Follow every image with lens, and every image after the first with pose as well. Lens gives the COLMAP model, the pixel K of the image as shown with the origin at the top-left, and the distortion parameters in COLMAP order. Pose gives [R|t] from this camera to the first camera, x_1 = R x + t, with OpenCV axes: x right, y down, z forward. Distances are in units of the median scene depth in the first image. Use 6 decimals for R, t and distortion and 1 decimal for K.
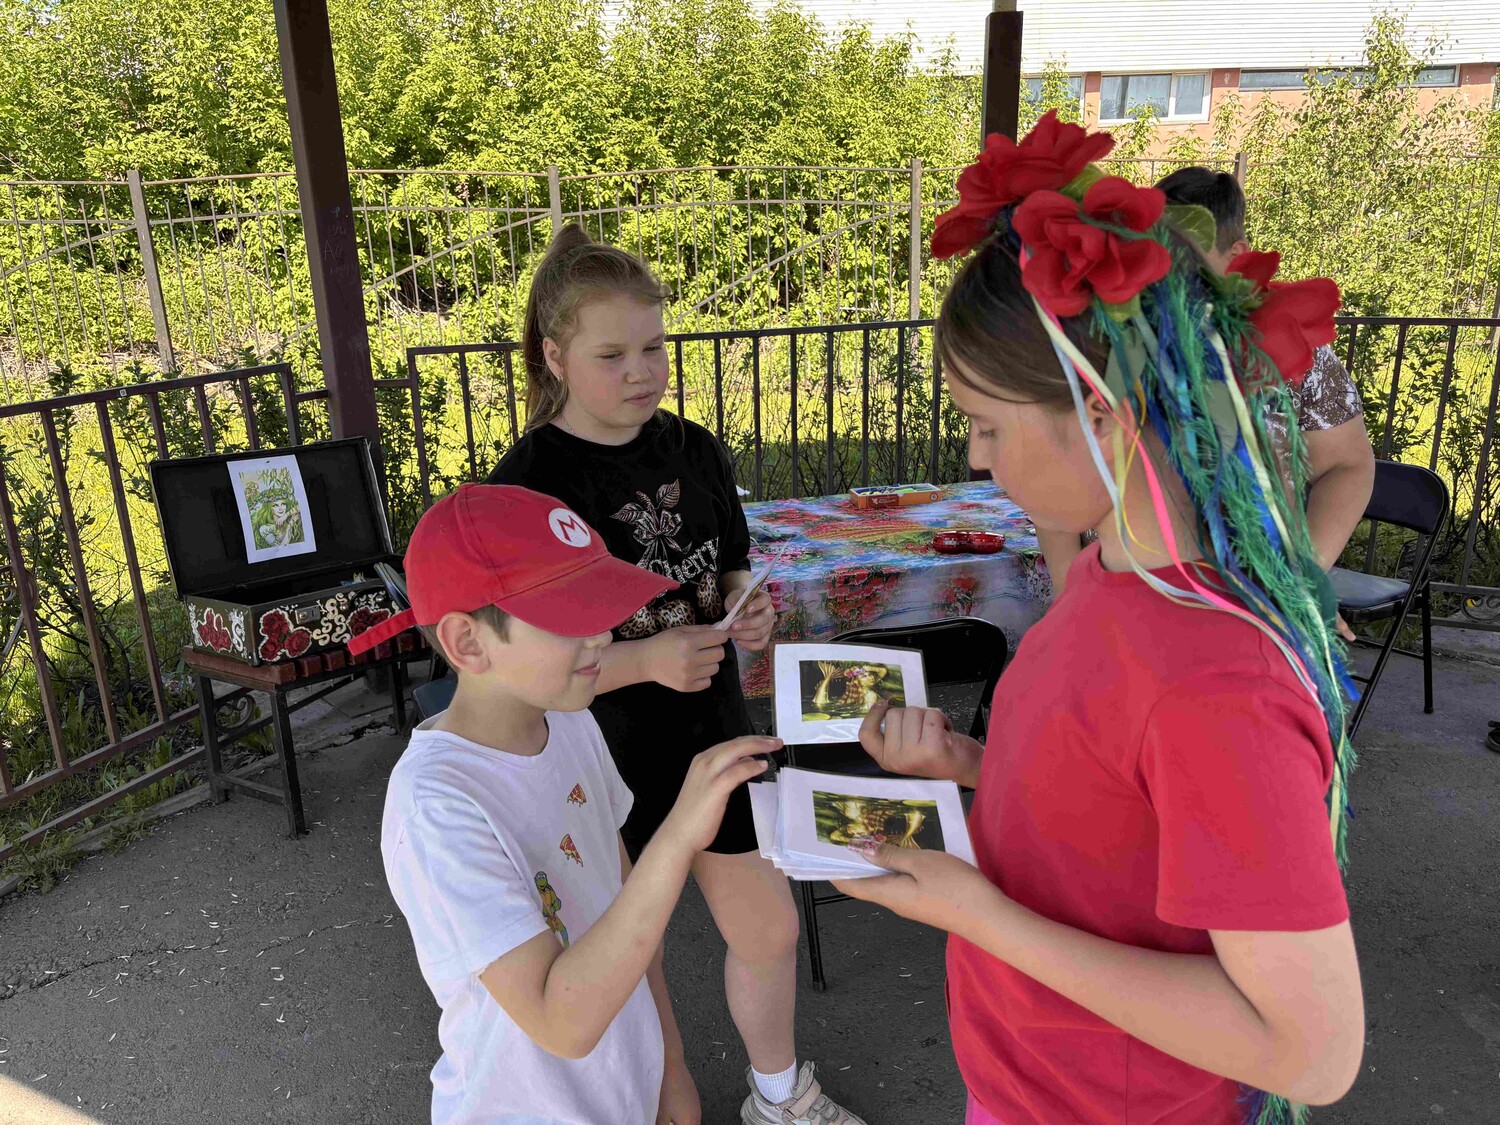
lens RADIAL K [[1153.3, 0, 757.3], [0, 1153.3, 562.7], [0, 0, 1]] dist [0.016948, 0.005752]
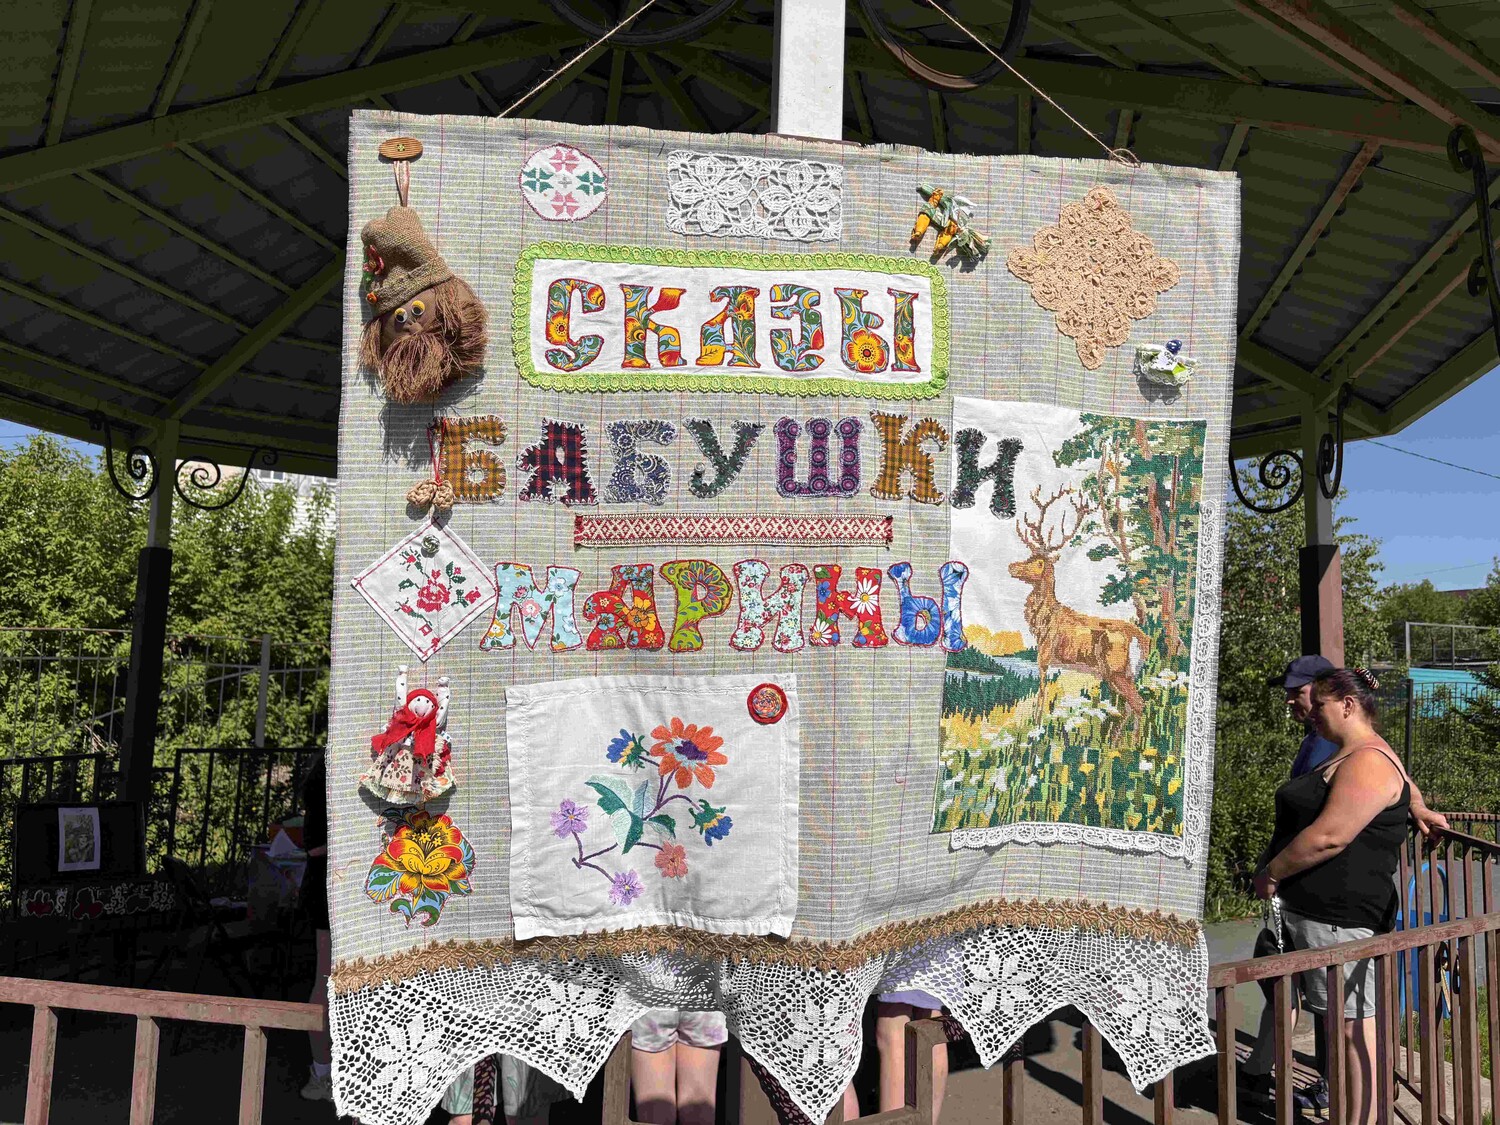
lens RADIAL K [[1153.3, 0, 752.7], [0, 1153.3, 559.1], [0, 0, 1]] dist [0.016948, 0.005752]
pose [[0.967090, 0.077246, 0.242426, 0.022885], [0.023495, 0.921618, -0.387387, 0.077224], [-0.253348, 0.380334, 0.889472, -0.266288]]
